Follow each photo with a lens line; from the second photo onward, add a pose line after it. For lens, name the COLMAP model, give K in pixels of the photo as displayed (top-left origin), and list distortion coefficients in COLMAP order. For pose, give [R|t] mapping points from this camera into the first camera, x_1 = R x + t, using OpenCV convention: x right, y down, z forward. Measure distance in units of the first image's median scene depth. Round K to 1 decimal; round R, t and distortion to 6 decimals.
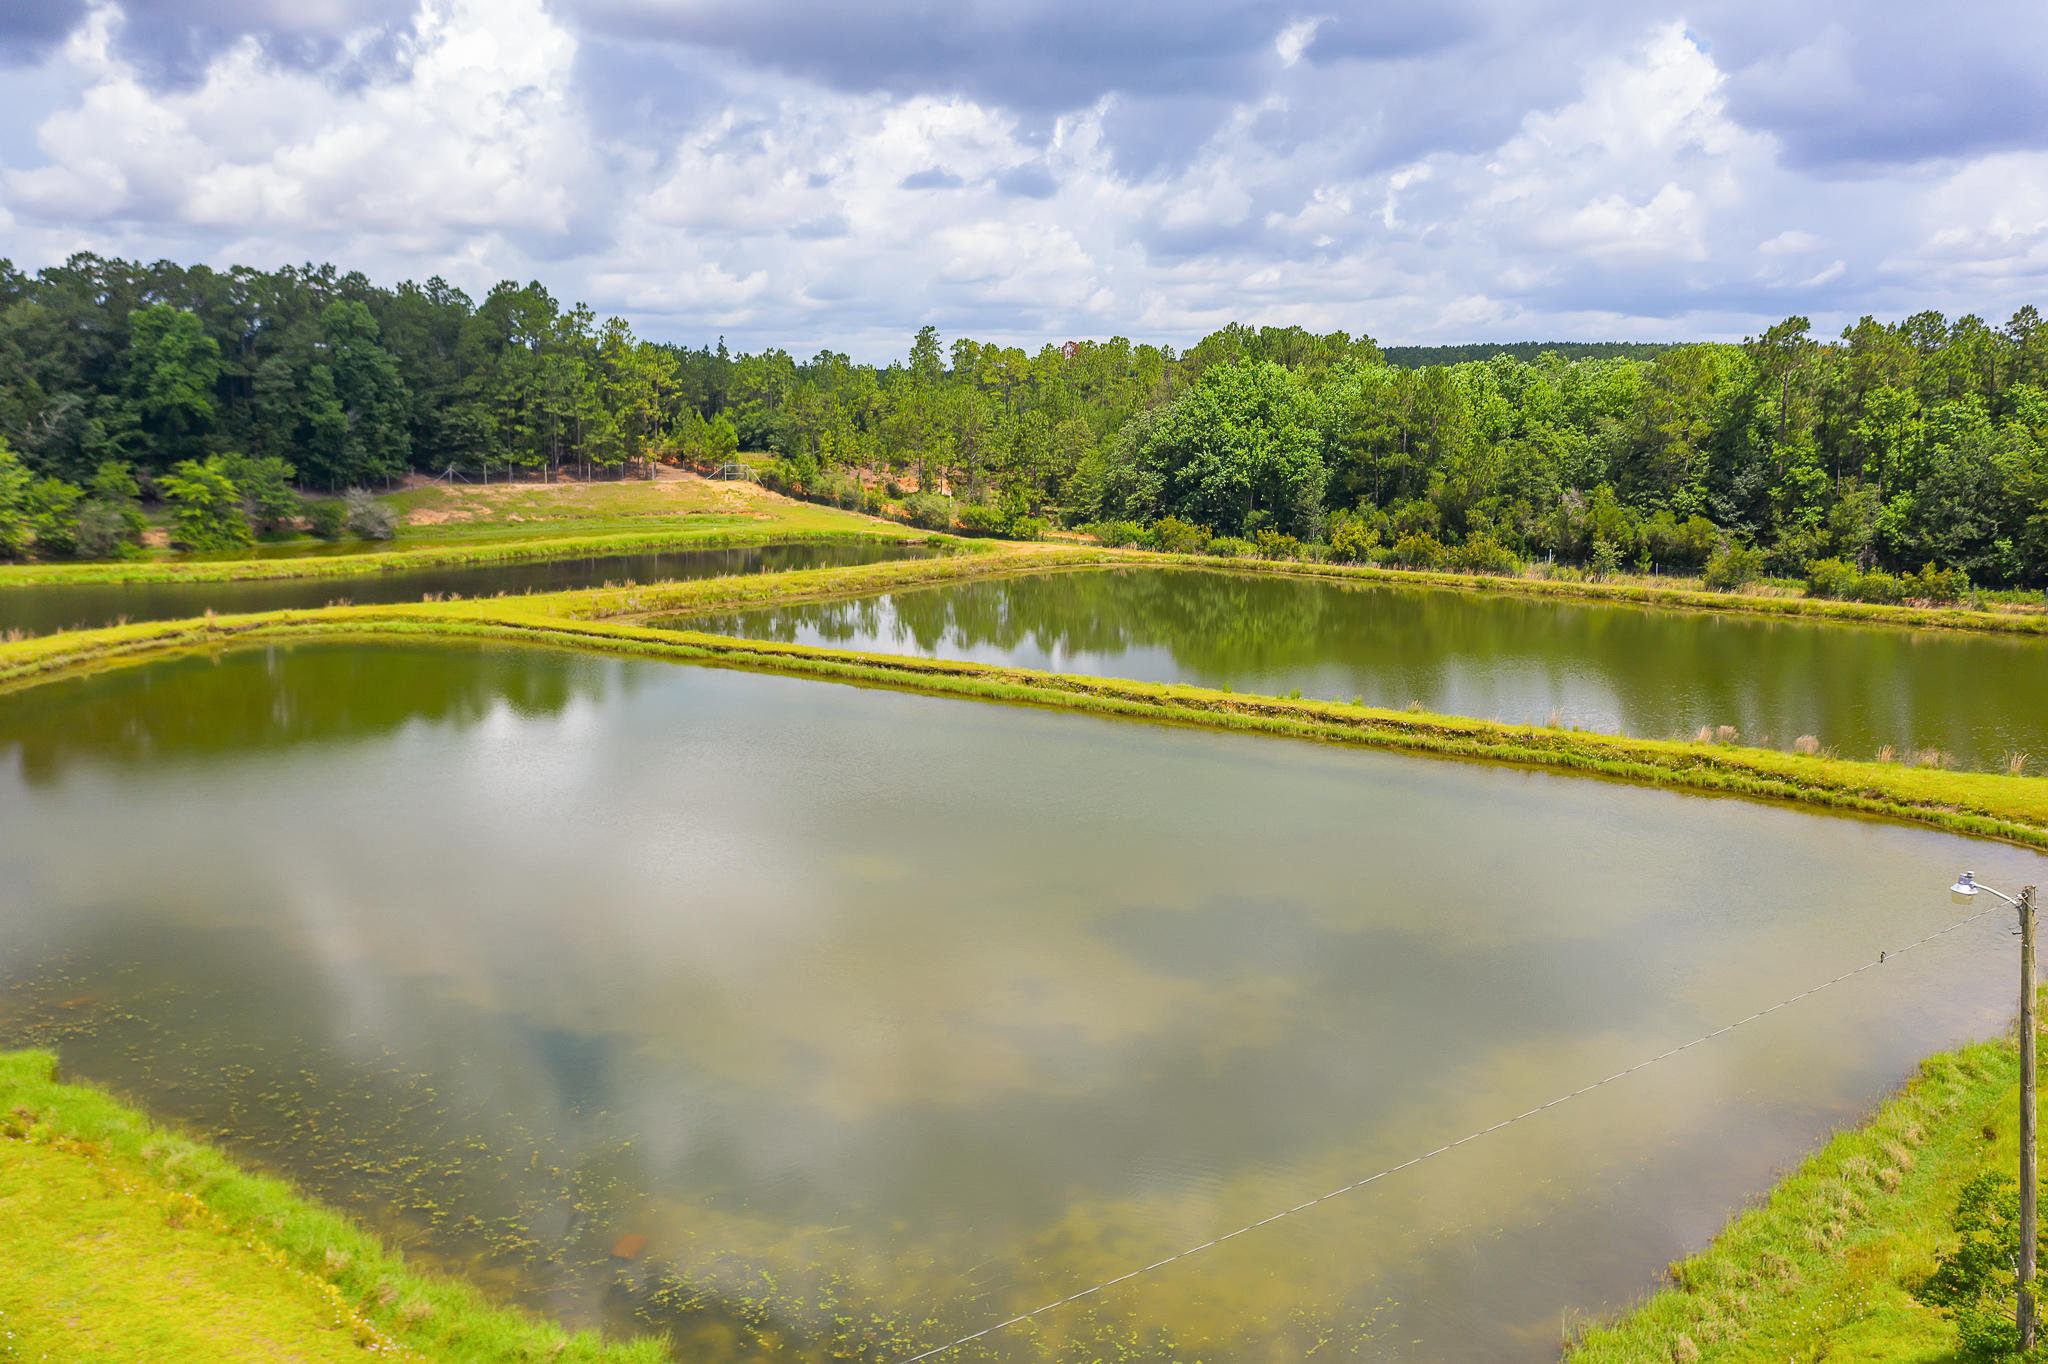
lens RADIAL K [[1659.5, 0, 1024.0], [0, 1659.5, 682.0], [0, 0, 1]] dist [-0.005439, 0.013017]
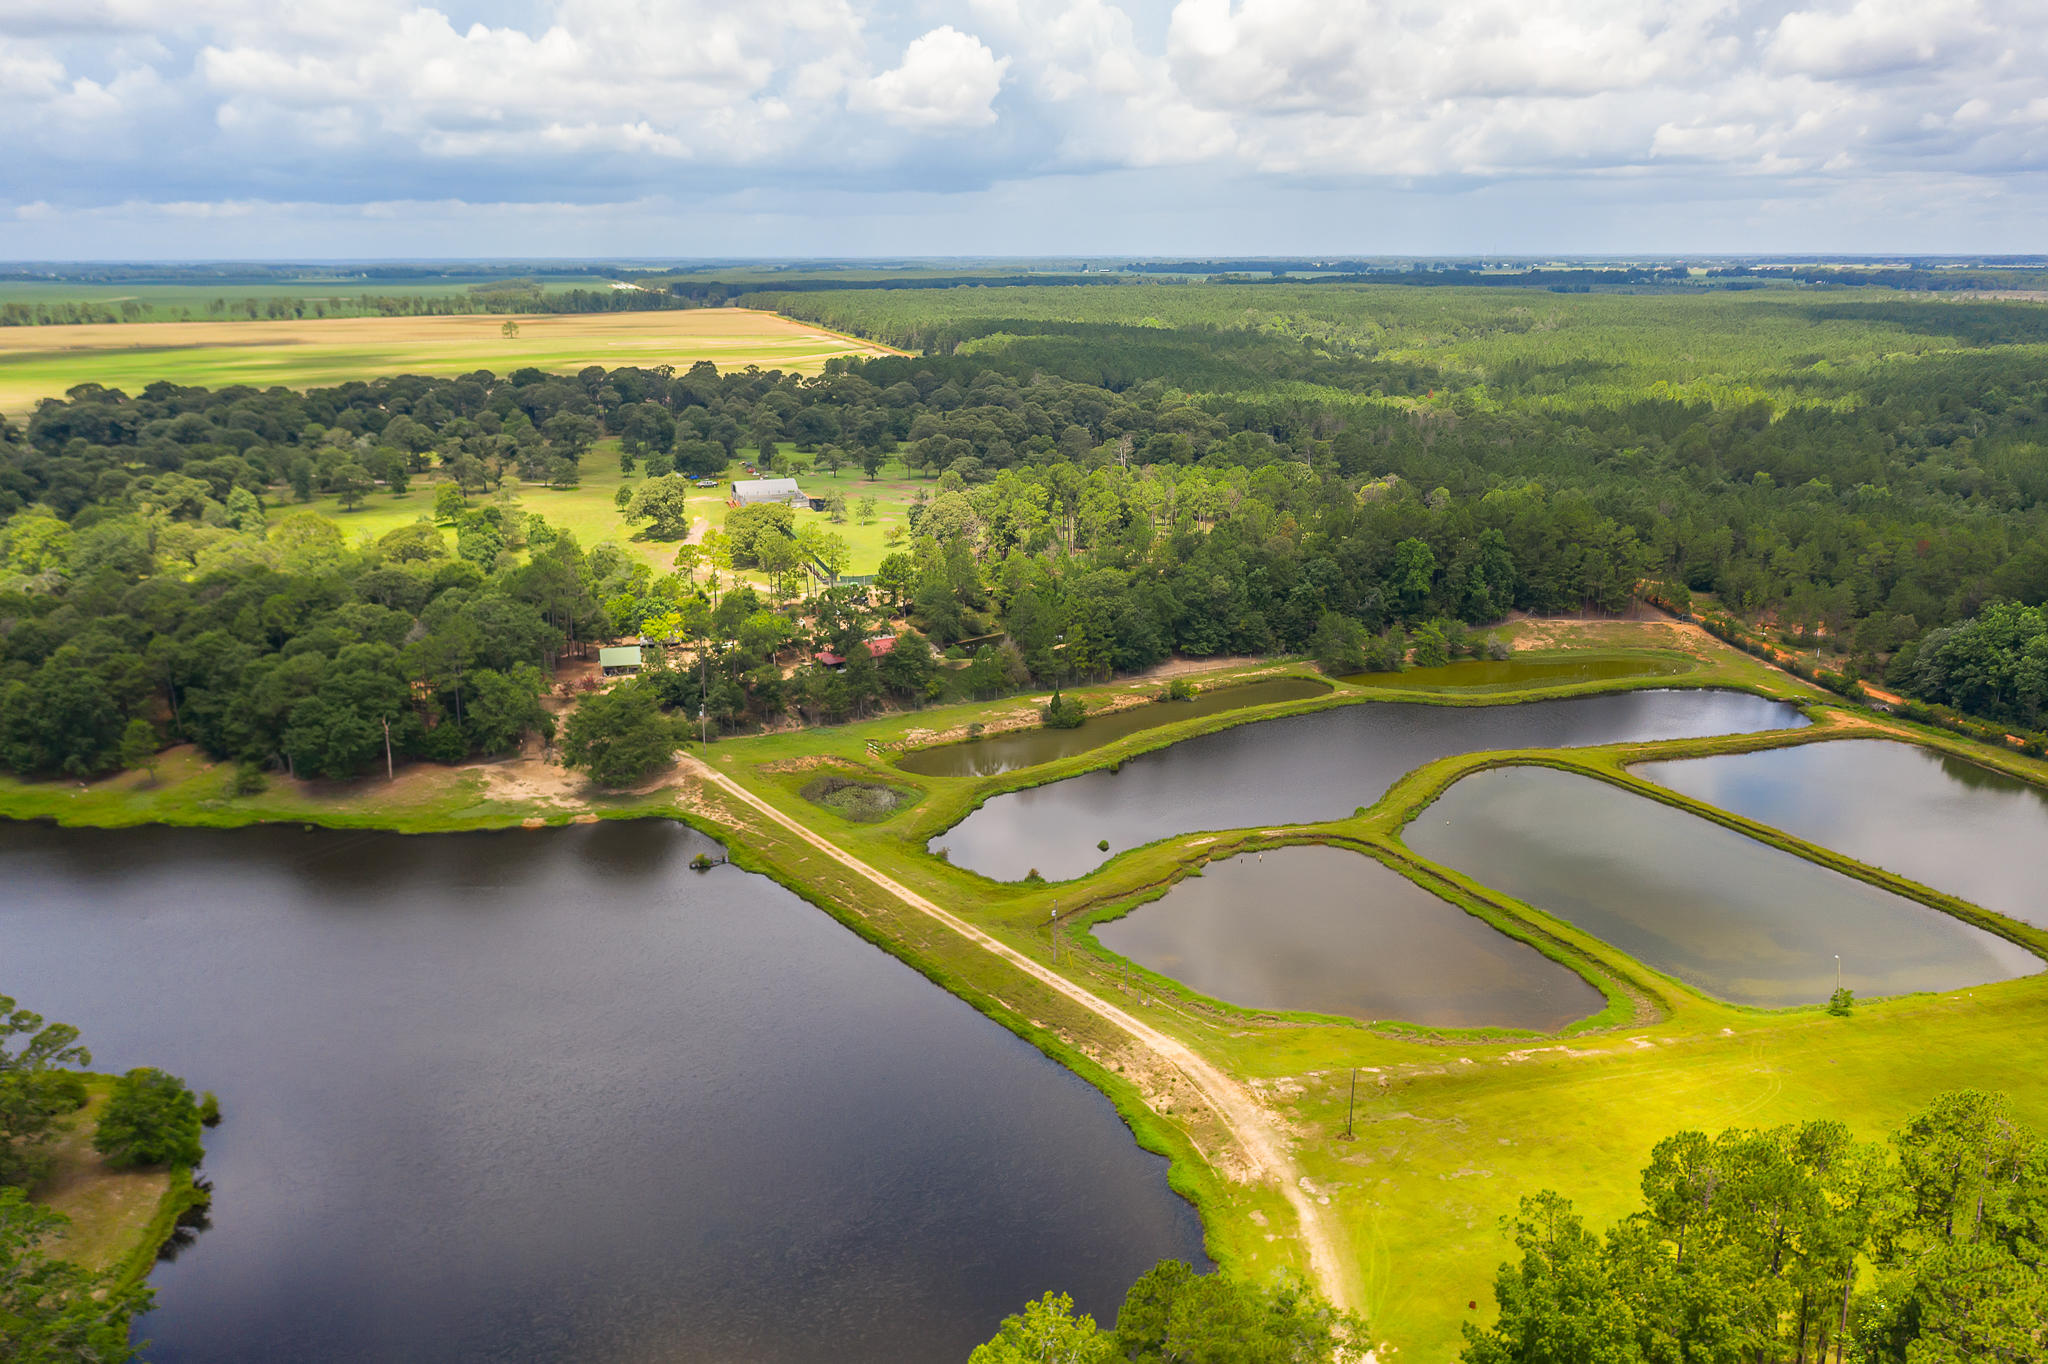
lens RADIAL K [[1659.5, 0, 1024.0], [0, 1659.5, 682.0], [0, 0, 1]] dist [-0.005439, 0.013017]
pose [[0.862007, 0.122535, -0.491863, 0.098440], [-0.082079, 0.991278, 0.103104, -0.195906], [0.500206, -0.048504, 0.864547, -0.938985]]
